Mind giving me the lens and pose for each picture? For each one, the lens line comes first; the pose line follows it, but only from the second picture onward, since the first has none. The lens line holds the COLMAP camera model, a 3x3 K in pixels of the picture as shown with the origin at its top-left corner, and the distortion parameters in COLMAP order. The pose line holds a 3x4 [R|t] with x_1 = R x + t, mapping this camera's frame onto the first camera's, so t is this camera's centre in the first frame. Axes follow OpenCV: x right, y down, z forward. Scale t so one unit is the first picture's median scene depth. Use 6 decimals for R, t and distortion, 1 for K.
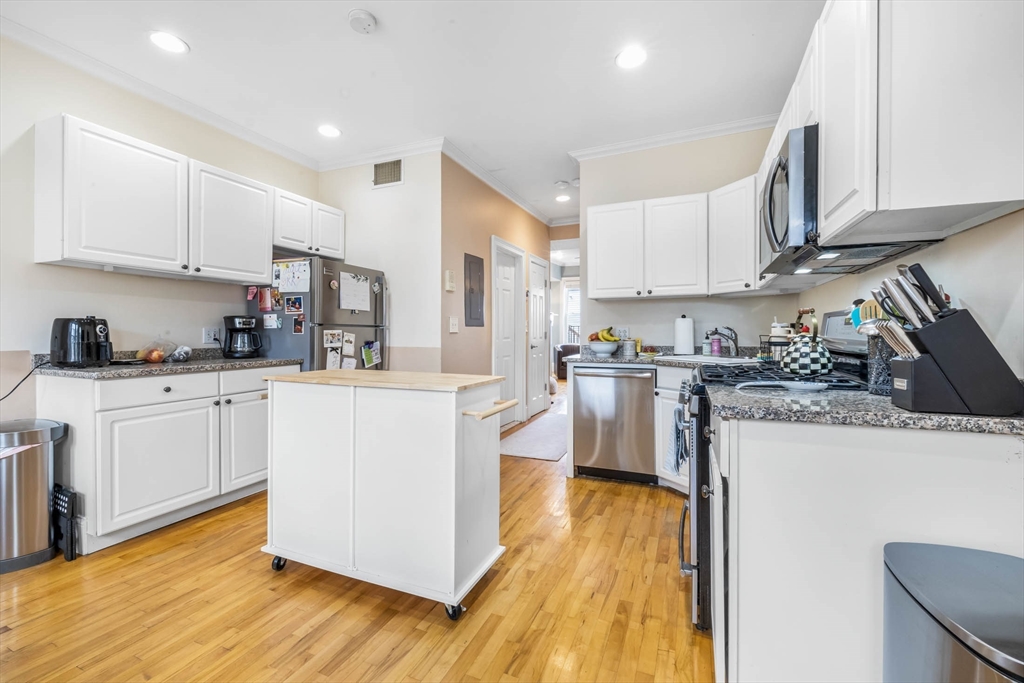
lens RADIAL K [[435.9, 0, 509.8], [0, 435.9, 335.2], [0, 0, 1]] dist [0.001318, -0.000231]
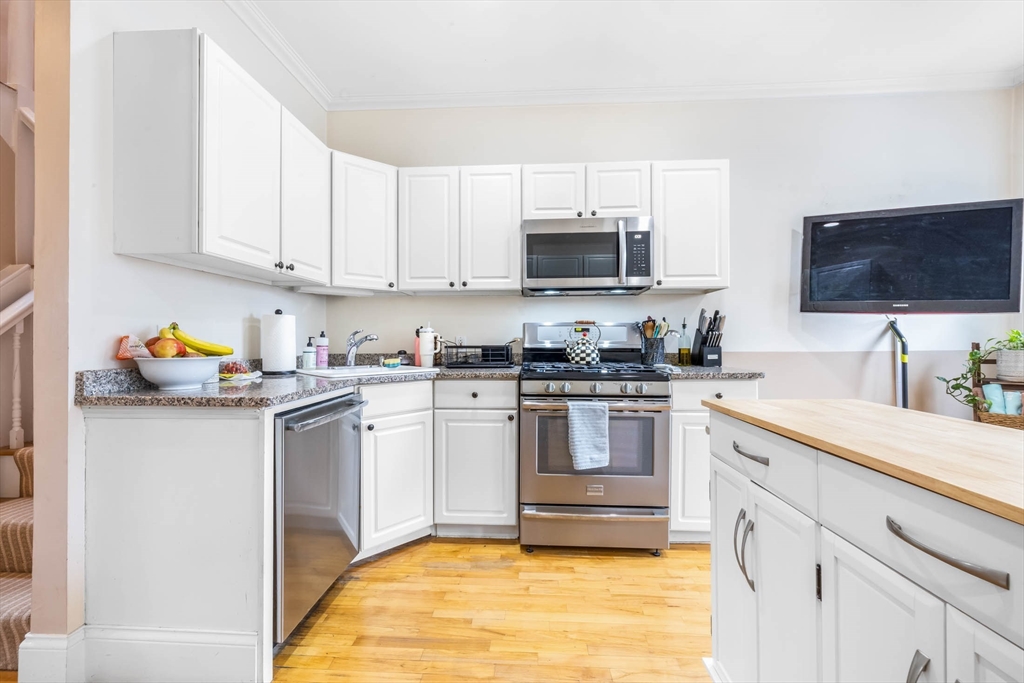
lens RADIAL K [[435.9, 0, 509.8], [0, 435.9, 335.2], [0, 0, 1]] dist [0.001318, -0.000231]
pose [[-0.347528, 0.011053, 0.937605, -0.404772], [0.009206, 0.999923, -0.008376, 0.000050], [-0.937625, 0.005721, -0.347602, 1.131243]]
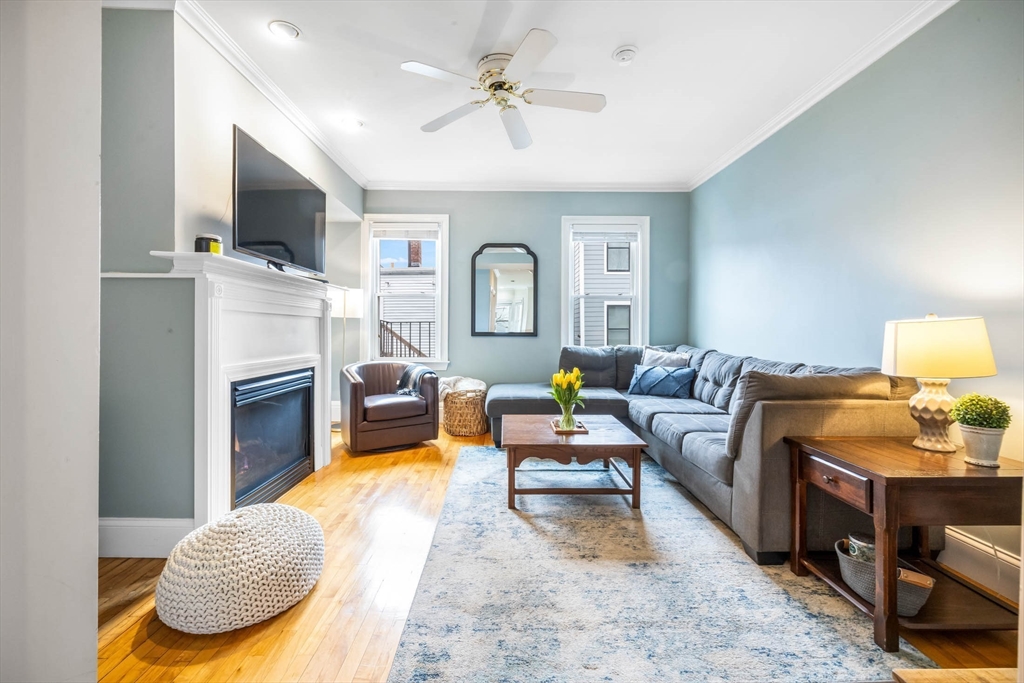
lens RADIAL K [[435.9, 0, 509.8], [0, 435.9, 335.2], [0, 0, 1]] dist [0.001318, -0.000231]
pose [[0.914914, 0.000749, 0.403647, 0.290295], [0.000067, 0.999998, -0.002008, -0.016908], [-0.403648, 0.001864, 0.914912, 2.030982]]
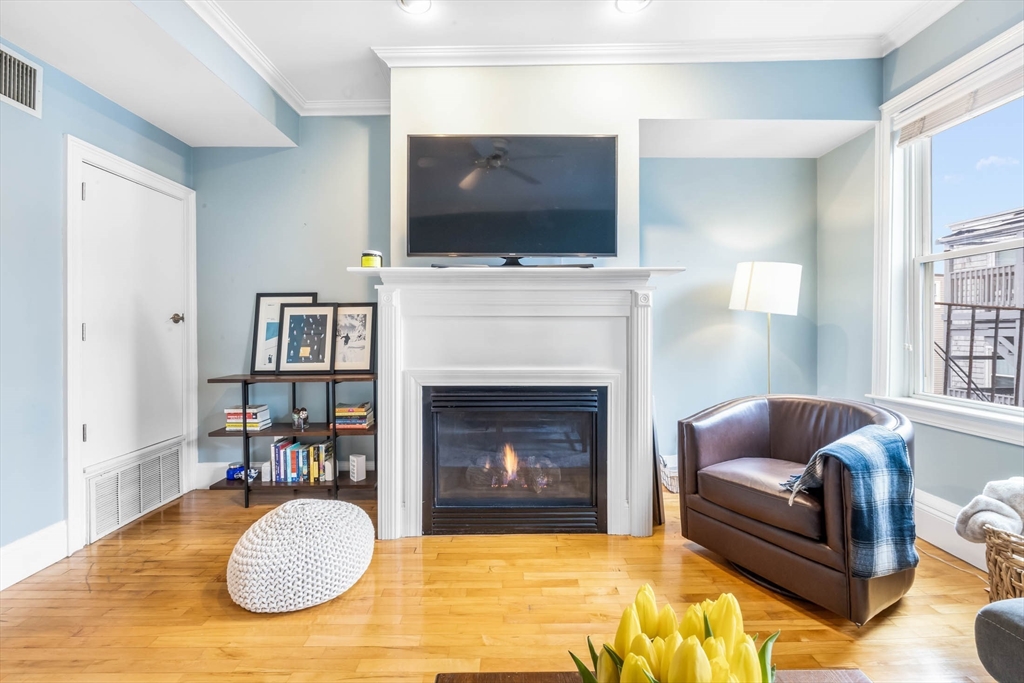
lens RADIAL K [[435.9, 0, 509.8], [0, 435.9, 335.2], [0, 0, 1]] dist [0.001318, -0.000231]
pose [[0.428841, 0.001496, -0.903379, 0.961163], [-0.002971, 0.999996, 0.000246, -0.031164], [0.903375, 0.002579, 0.428844, 2.792017]]
